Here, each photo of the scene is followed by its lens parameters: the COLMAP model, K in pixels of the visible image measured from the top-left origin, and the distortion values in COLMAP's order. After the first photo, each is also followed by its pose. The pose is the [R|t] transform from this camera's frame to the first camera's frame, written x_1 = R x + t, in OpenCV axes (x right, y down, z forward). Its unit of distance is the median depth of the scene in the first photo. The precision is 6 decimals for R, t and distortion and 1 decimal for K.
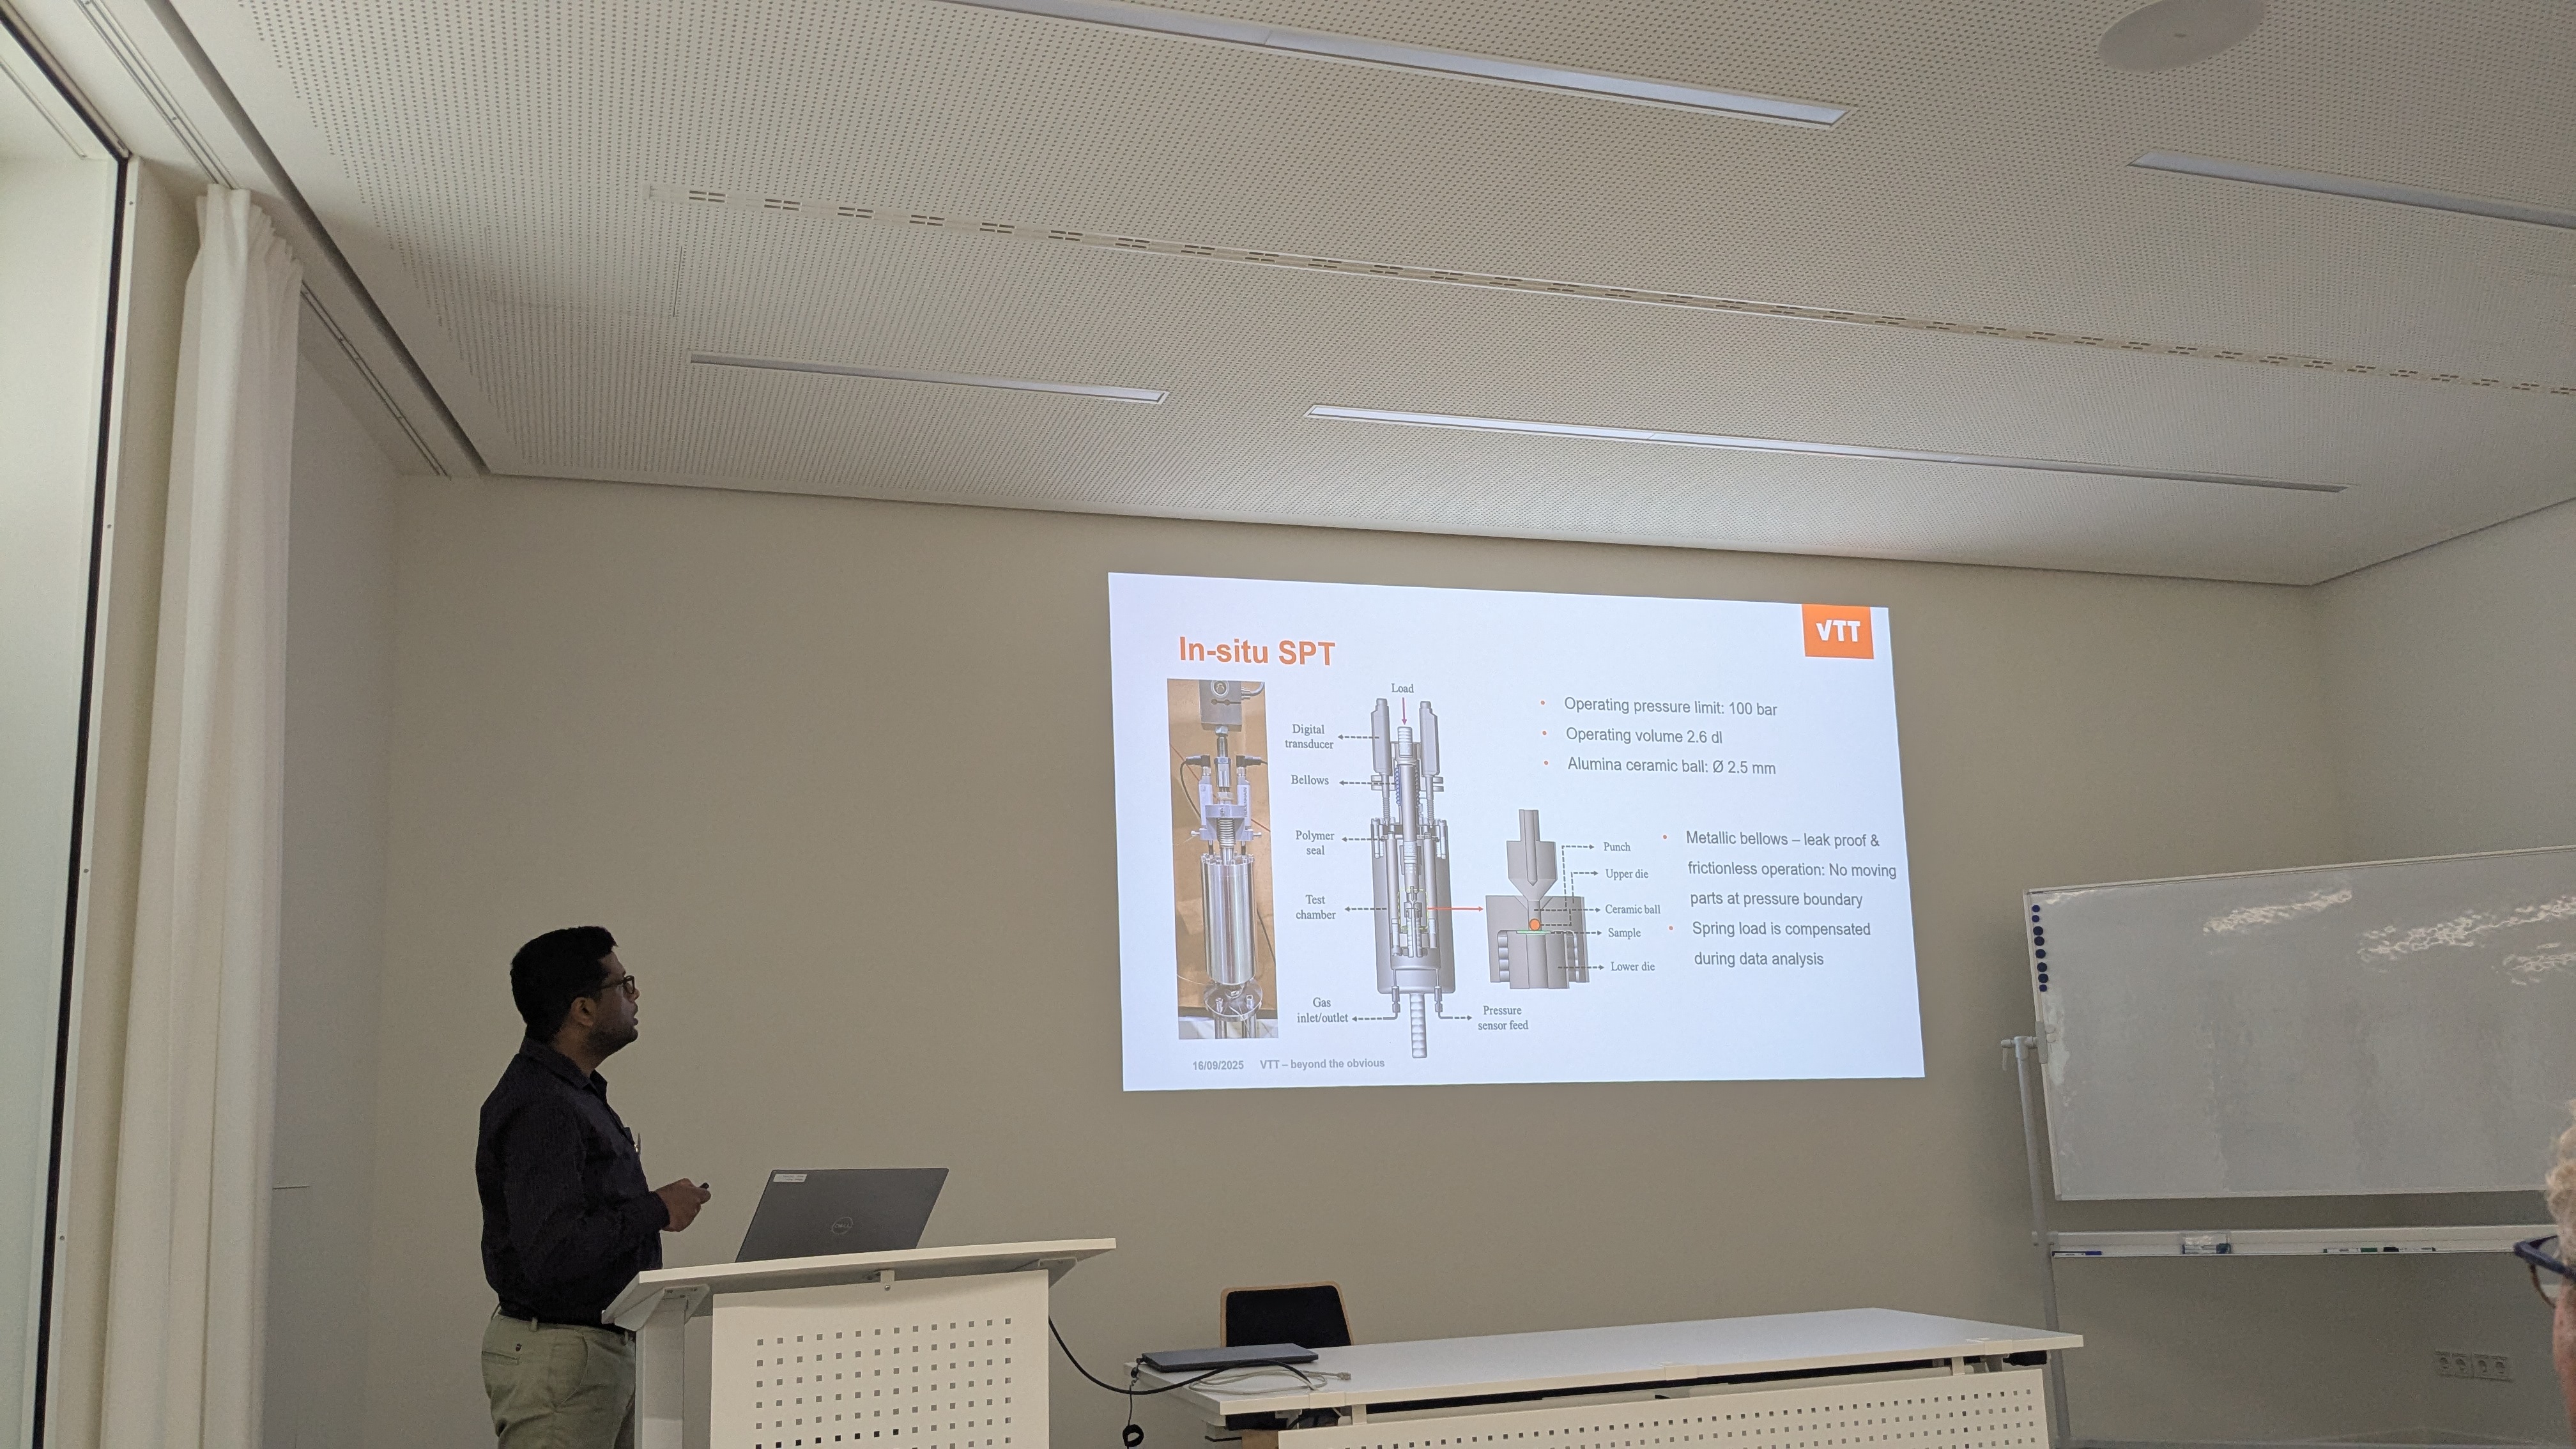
lens RADIAL K [[2072.3, 0, 1268.4], [0, 2072.3, 732.8], [0, 0, 1]] dist [0.044889, -0.068975]
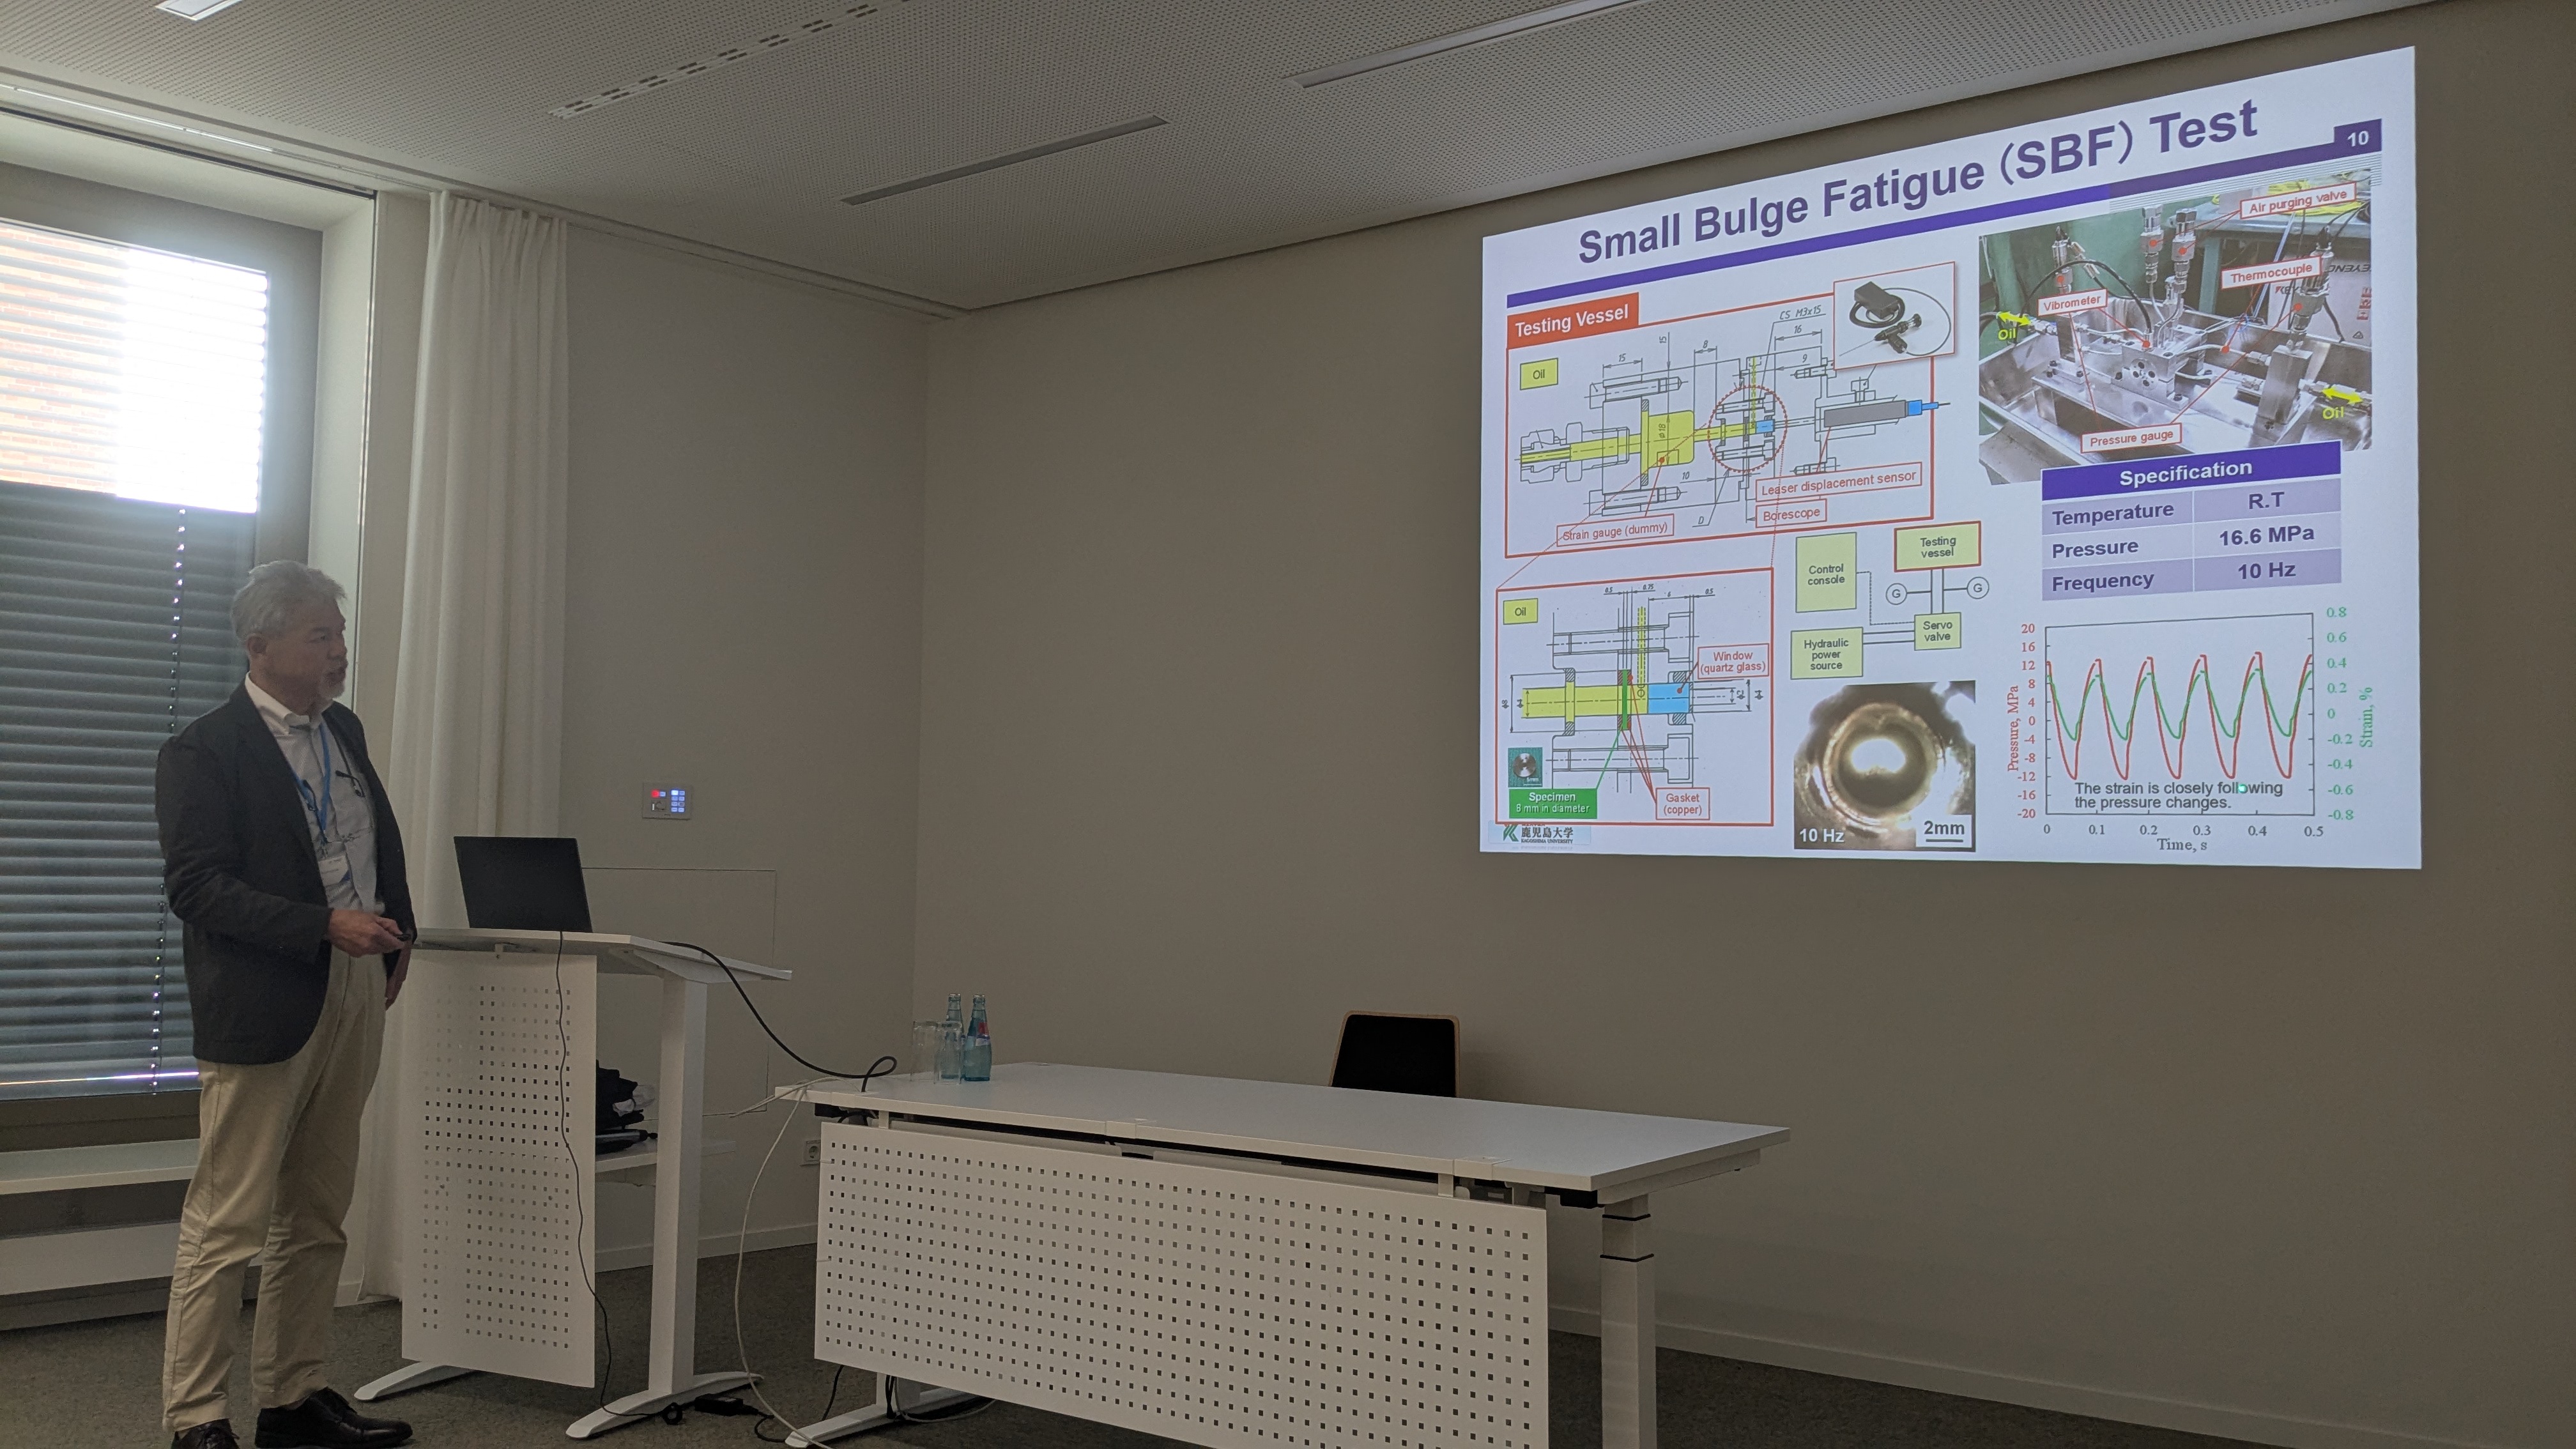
lens RADIAL K [[2072.3, 0, 1275.1], [0, 2072.3, 716.8], [0, 0, 1]] dist [0.044889, -0.068975]
pose [[0.561781, -0.017735, -0.827096, 0.682187], [0.125832, 0.989969, 0.064241, 0.051464], [0.817660, -0.140164, 0.558378, 0.388704]]
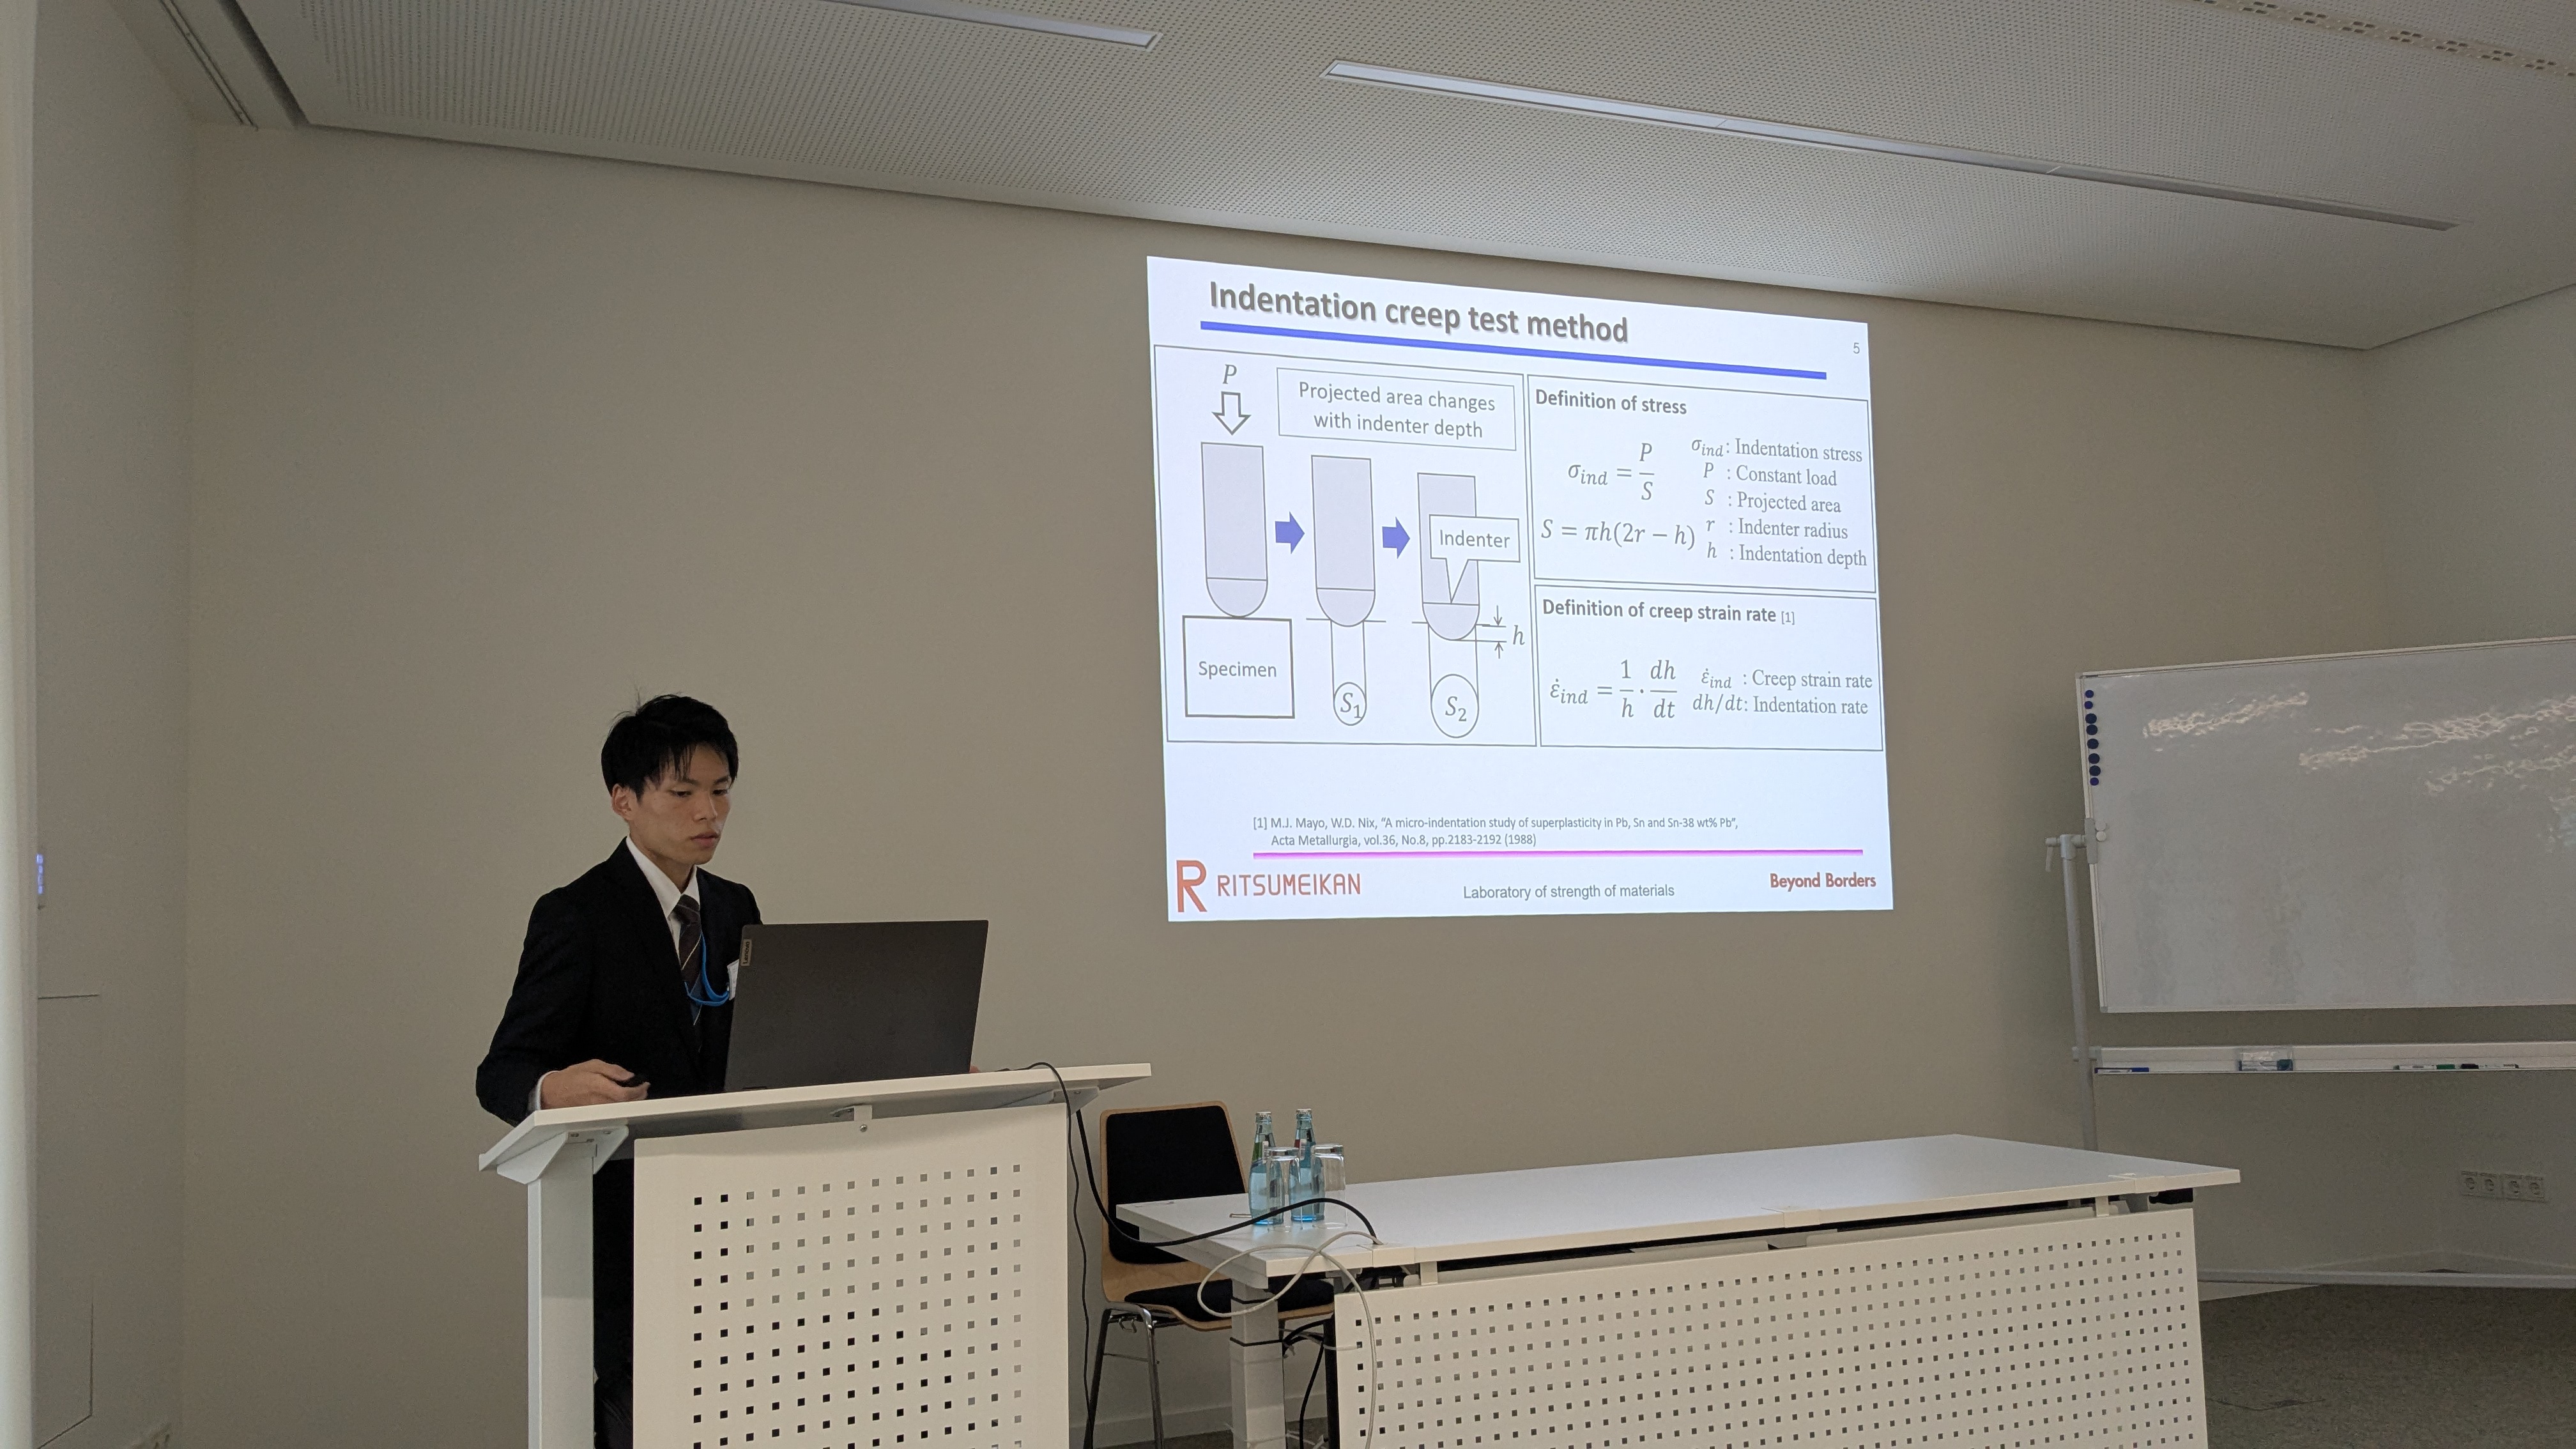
lens RADIAL K [[2072.3, 0, 1264.6], [0, 2072.3, 732.6], [0, 0, 1]] dist [0.044889, -0.068975]
pose [[0.997772, 0.010779, 0.065841, -0.049926], [-0.016654, 0.995861, 0.089352, 0.029200], [-0.064605, -0.090250, 0.993821, 0.139360]]
